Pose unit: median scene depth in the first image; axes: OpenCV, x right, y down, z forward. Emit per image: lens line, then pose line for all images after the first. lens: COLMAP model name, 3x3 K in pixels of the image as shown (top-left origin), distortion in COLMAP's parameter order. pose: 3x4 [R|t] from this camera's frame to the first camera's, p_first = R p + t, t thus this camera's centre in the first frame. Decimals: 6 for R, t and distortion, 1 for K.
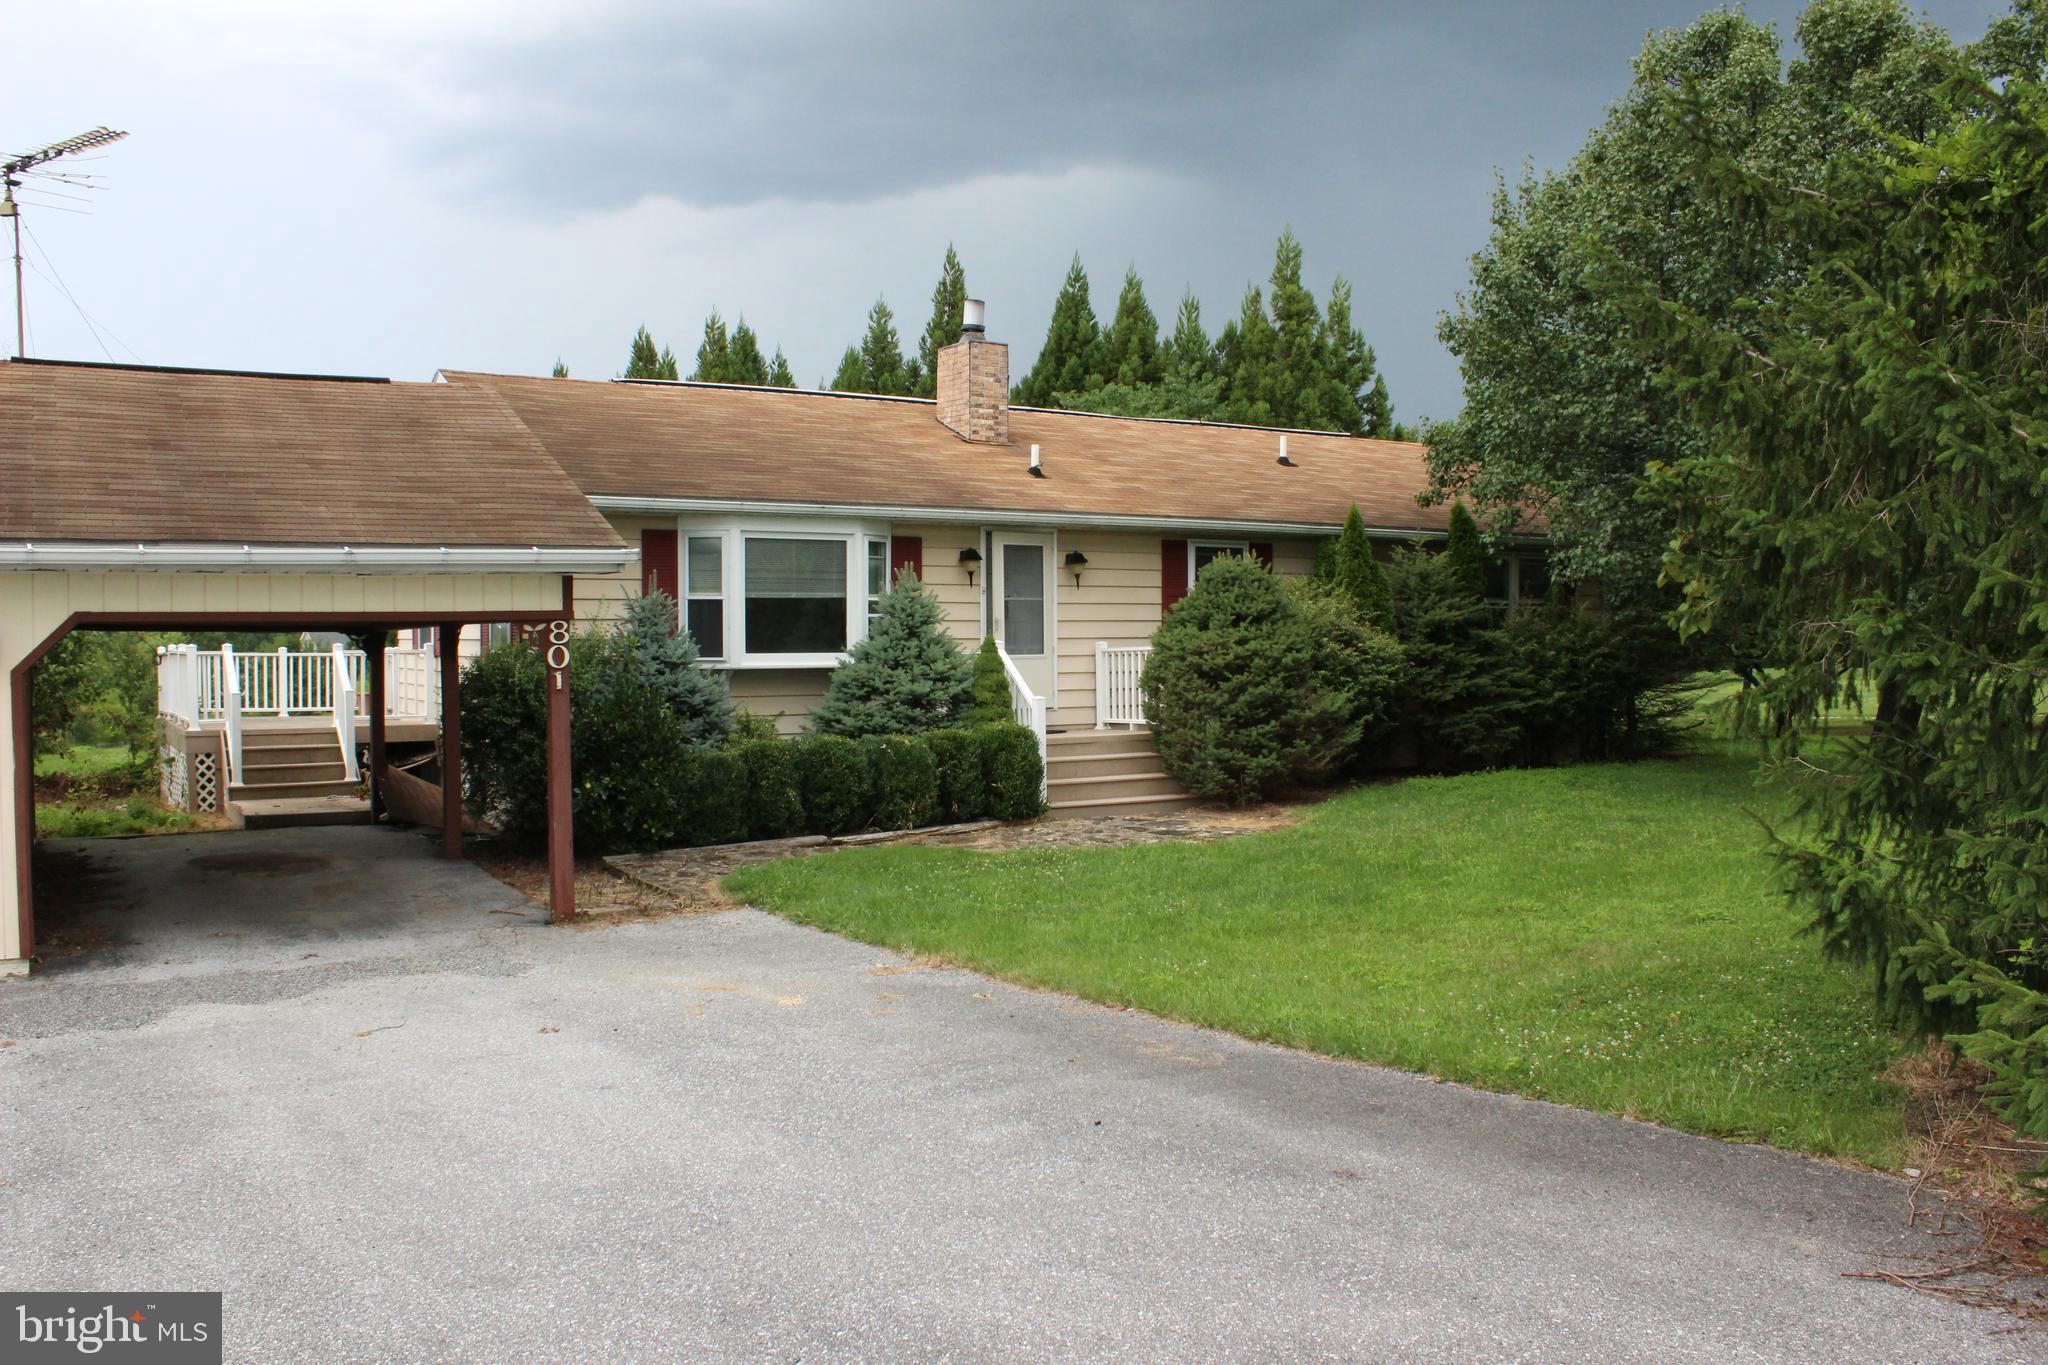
lens RADIAL K [[1720.5, 0, 1029.0], [0, 1720.5, 679.8], [0, 0, 1]] dist [-0.155873, 0.139956]
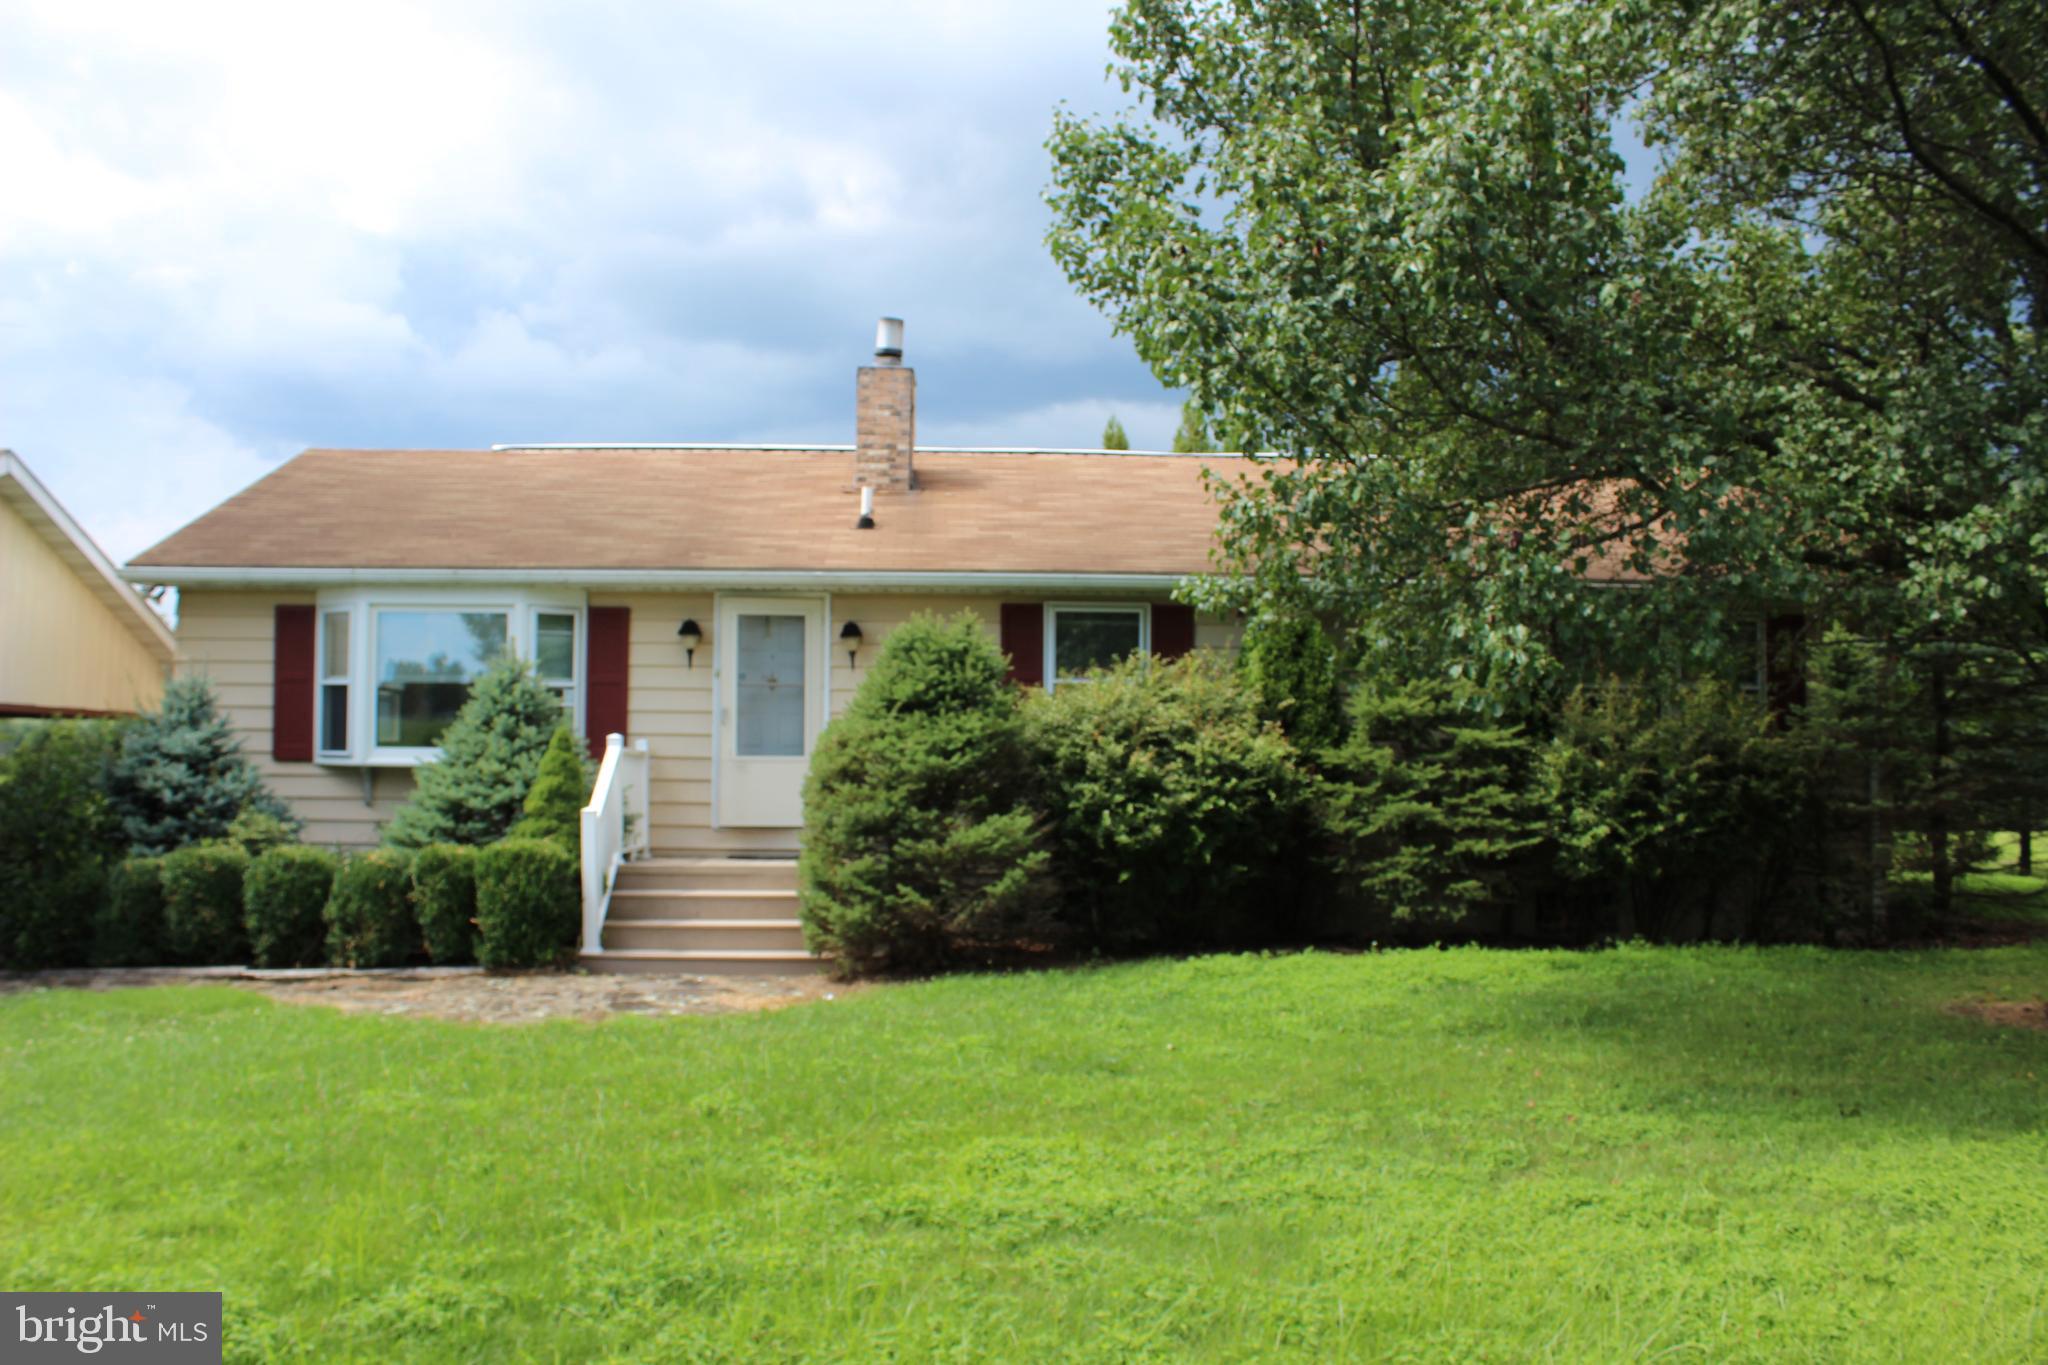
lens RADIAL K [[1720.5, 0, 1039.7], [0, 1720.5, 681.5], [0, 0, 1]] dist [-0.155873, 0.139956]
pose [[0.868592, -0.008720, -0.495451, 0.503494], [-0.022320, 0.998142, -0.056697, -0.007358], [0.495025, 0.060305, 0.866783, 0.405243]]
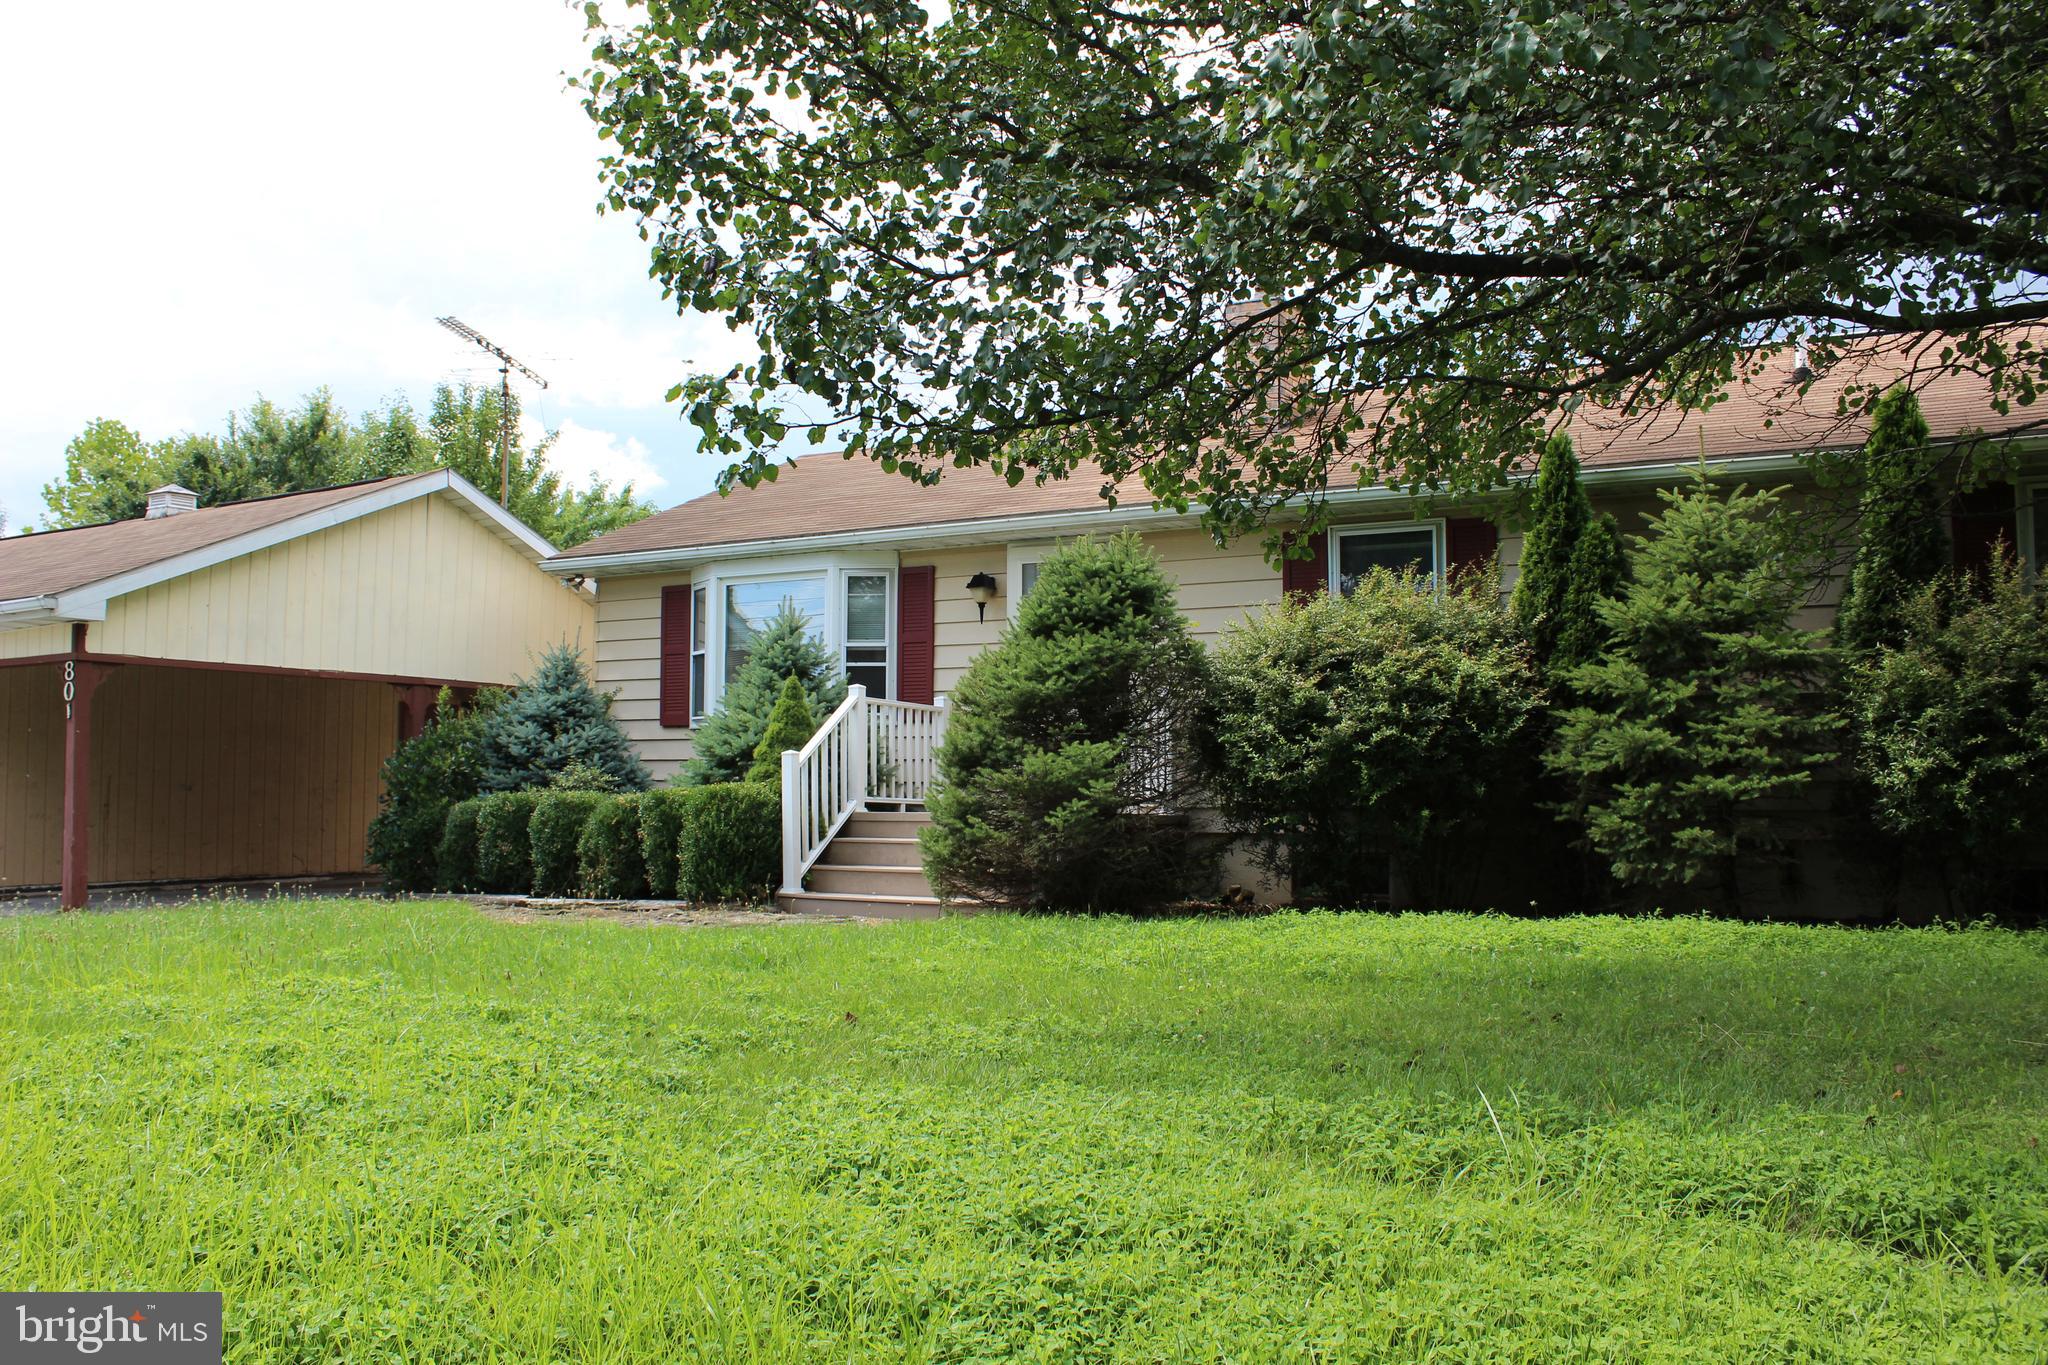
lens RADIAL K [[1720.5, 0, 1030.9], [0, 1720.5, 672.6], [0, 0, 1]] dist [-0.155873, 0.139956]
pose [[0.463589, -0.054034, -0.884401, 0.676150], [-0.026172, 0.996868, -0.074625, 0.026665], [0.885664, 0.057741, 0.460723, 0.675137]]
